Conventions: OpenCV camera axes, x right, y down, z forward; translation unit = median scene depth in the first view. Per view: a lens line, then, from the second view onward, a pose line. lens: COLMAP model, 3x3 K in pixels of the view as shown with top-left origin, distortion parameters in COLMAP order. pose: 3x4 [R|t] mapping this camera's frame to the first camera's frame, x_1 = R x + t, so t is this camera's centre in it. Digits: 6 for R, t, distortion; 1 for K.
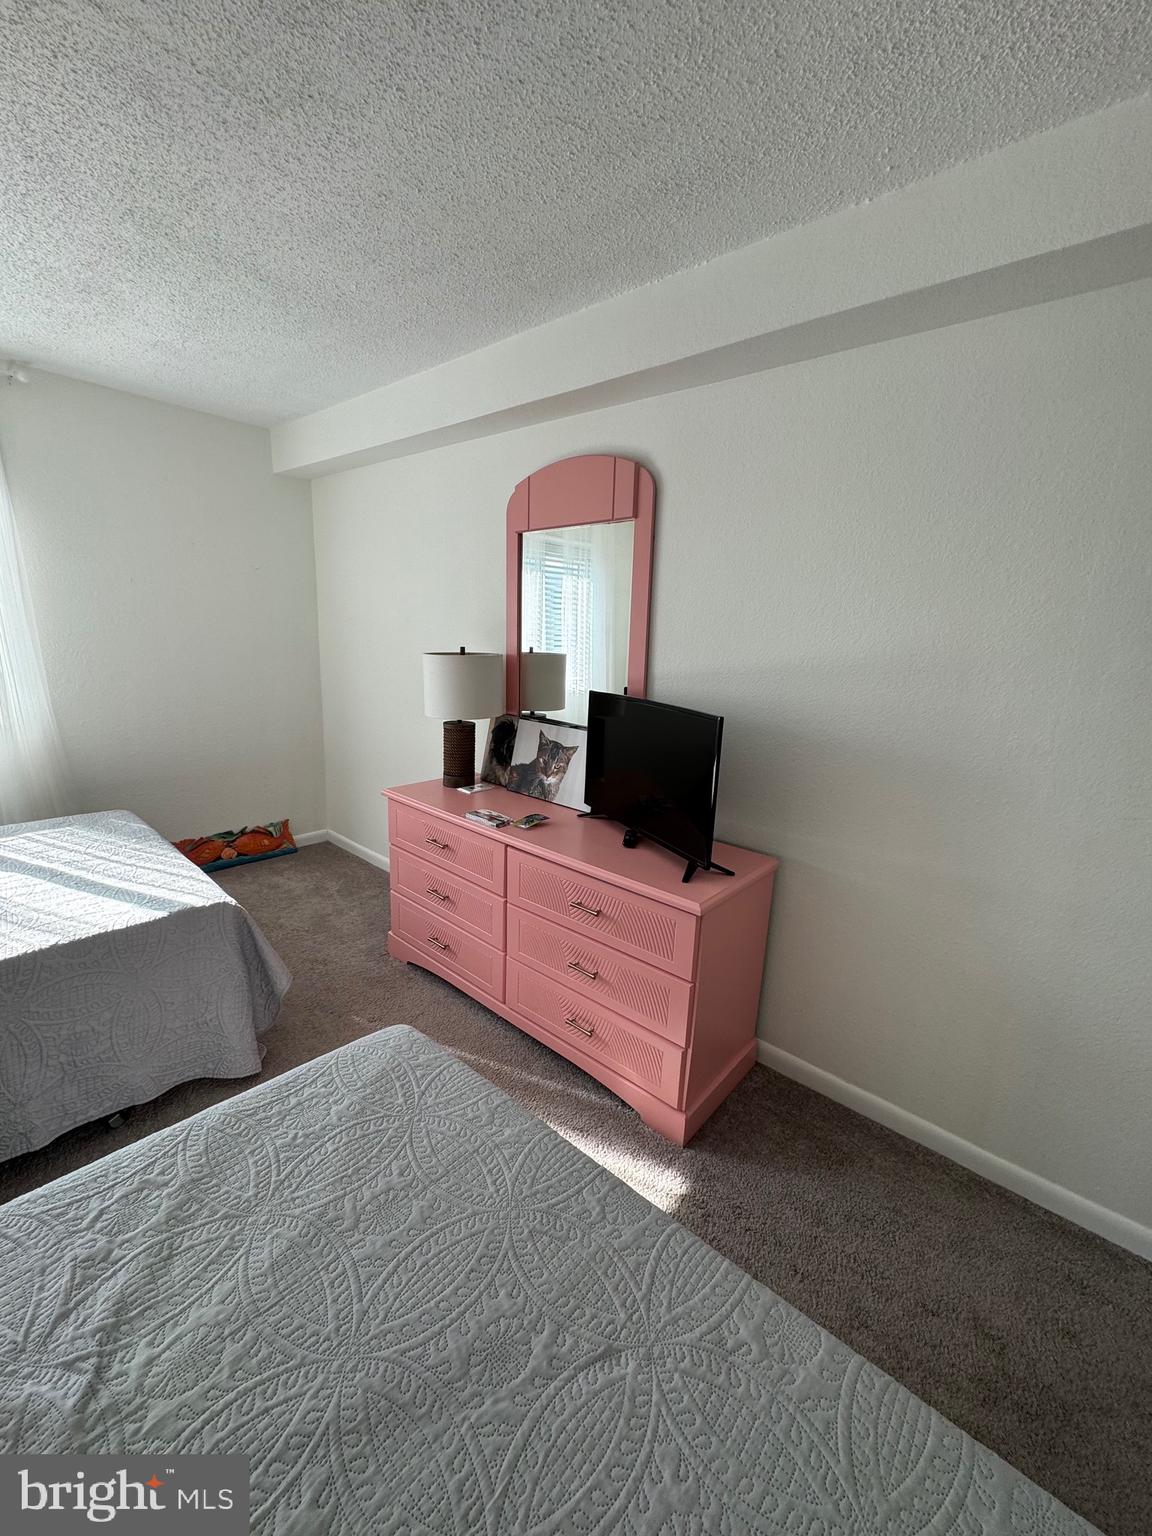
lens RADIAL K [[611.0, 0, 576.0], [0, 611.0, 768.0], [0, 0, 1]] dist [-0.002495, 0.000298]
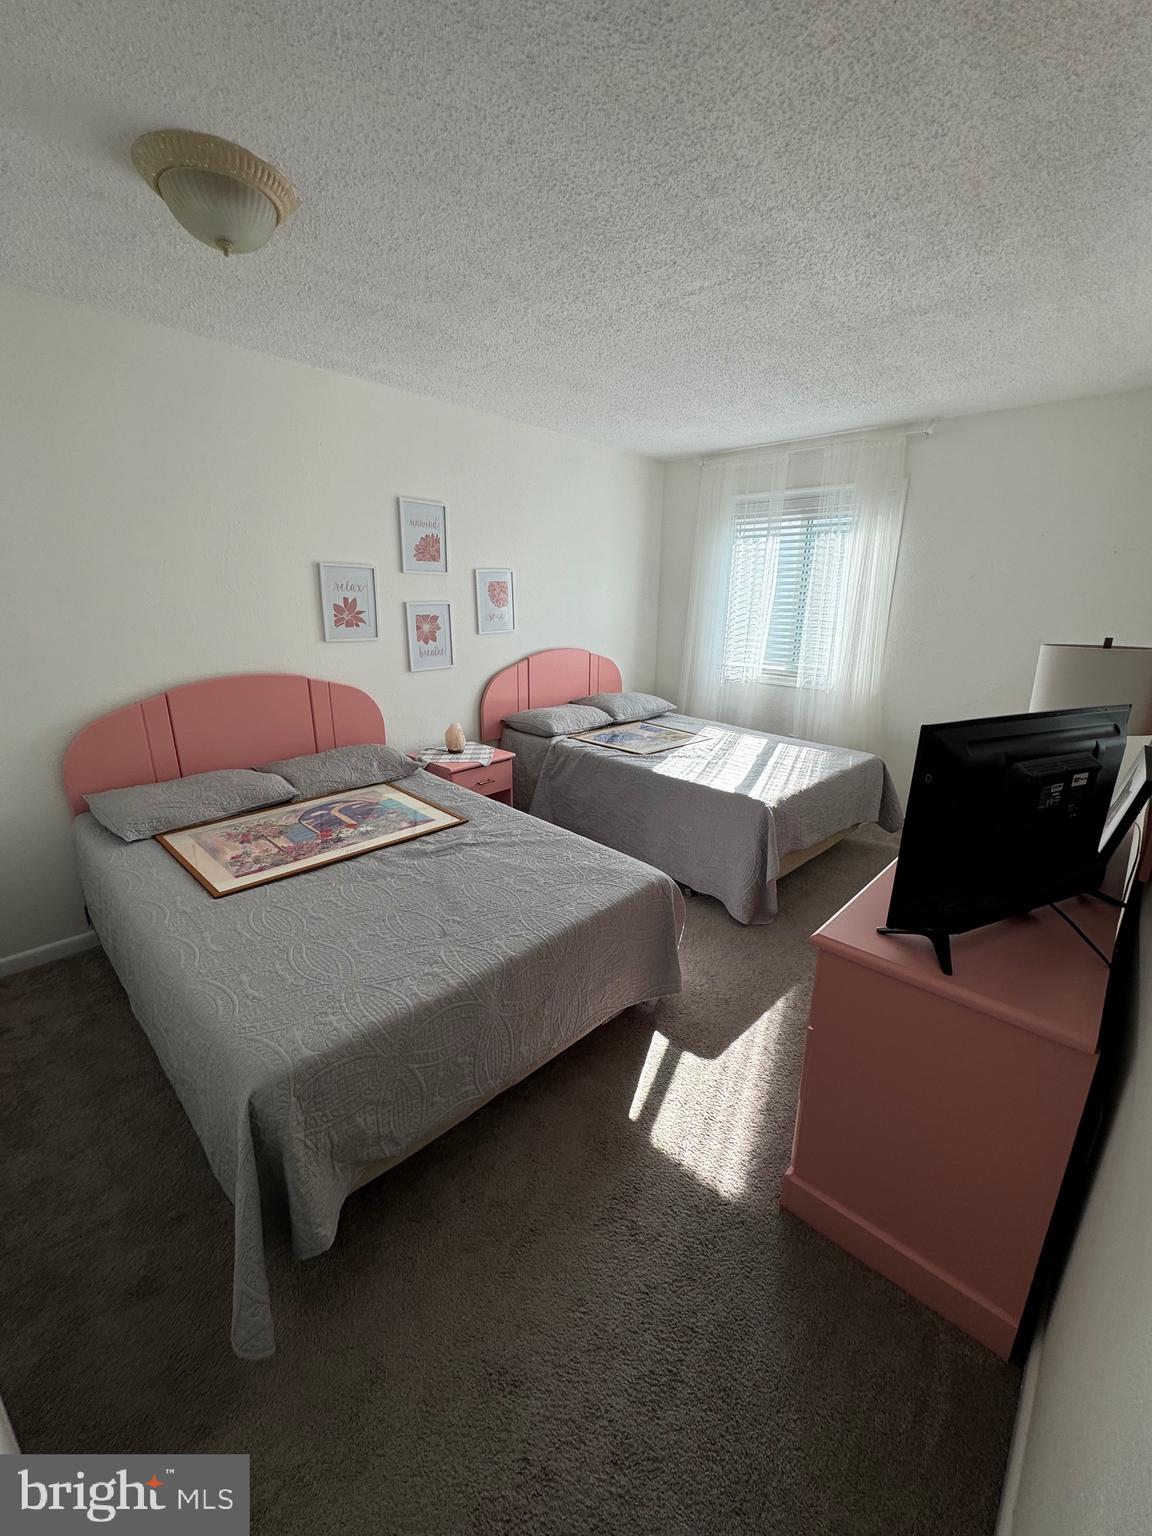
lens RADIAL K [[611.0, 0, 576.0], [0, 611.0, 768.0], [0, 0, 1]] dist [-0.002495, 0.000298]
pose [[-0.030928, 0.234330, -0.971665, 0.794222], [-0.236314, 0.942855, 0.234904, -0.088507], [0.971184, 0.236884, 0.026215, 0.492813]]
